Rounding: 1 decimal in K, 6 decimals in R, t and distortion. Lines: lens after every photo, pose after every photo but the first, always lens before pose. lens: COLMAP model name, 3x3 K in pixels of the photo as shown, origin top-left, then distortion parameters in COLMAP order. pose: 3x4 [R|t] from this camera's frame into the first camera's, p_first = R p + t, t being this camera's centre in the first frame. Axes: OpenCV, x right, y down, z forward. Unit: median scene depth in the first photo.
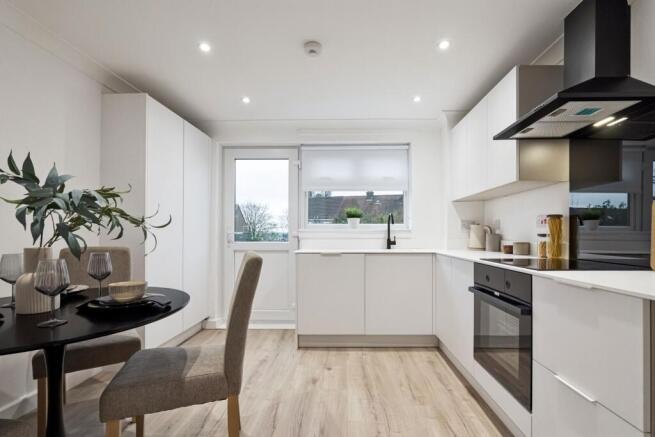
lens RADIAL K [[314.5, 0, 339.5], [0, 314.5, 234.4], [0, 0, 1]] dist [-0.002129, 0.000043]
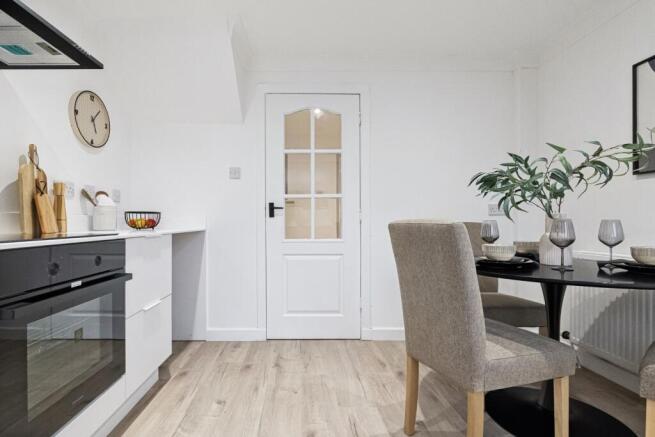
lens RADIAL K [[316.2, 0, 303.1], [0, 316.2, 221.4], [0, 0, 1]] dist [-0.002077, -0.000140]
pose [[-0.999887, -0.000701, -0.015039, 0.022755], [-0.000707, 1.000000, 0.000392, 0.036576], [0.015039, 0.000403, -0.999887, 1.053265]]
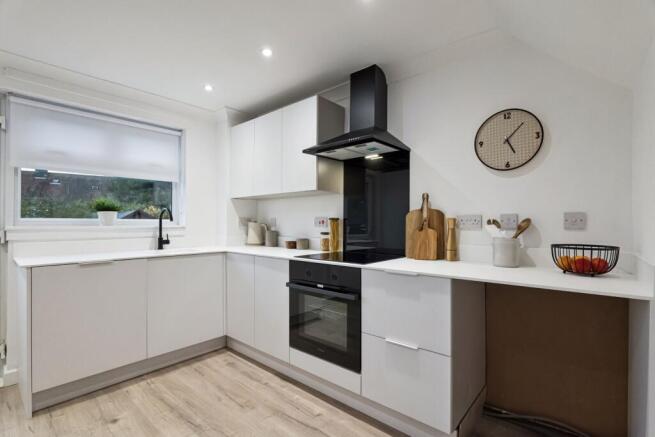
lens RADIAL K [[309.5, 0, 331.5], [0, 309.5, 225.1], [0, 0, 1]] dist [-0.003914, 0.000034]
pose [[0.641070, -0.003790, 0.767473, -0.234744], [-0.000586, 0.999985, 0.005428, -0.029800], [-0.767482, -0.003930, 0.641058, 0.138945]]
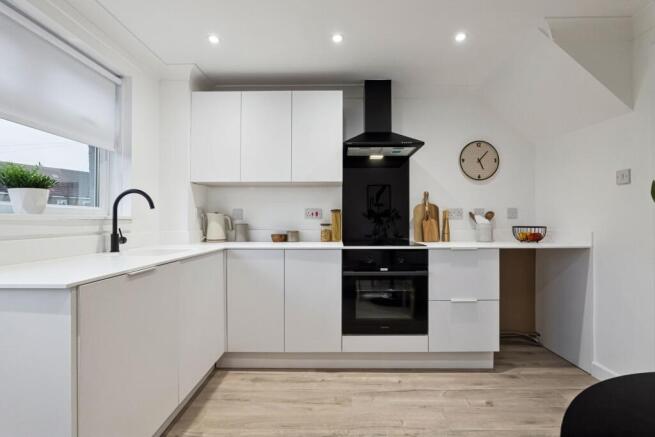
lens RADIAL K [[308.9, 0, 338.6], [0, 308.9, 222.0], [0, 0, 1]] dist [-0.000157, 0.000014]
pose [[-0.019445, 0.000626, 0.999811, -0.500635], [0.003154, 0.999995, -0.000565, -0.005593], [-0.999806, 0.003143, -0.019447, 0.767580]]
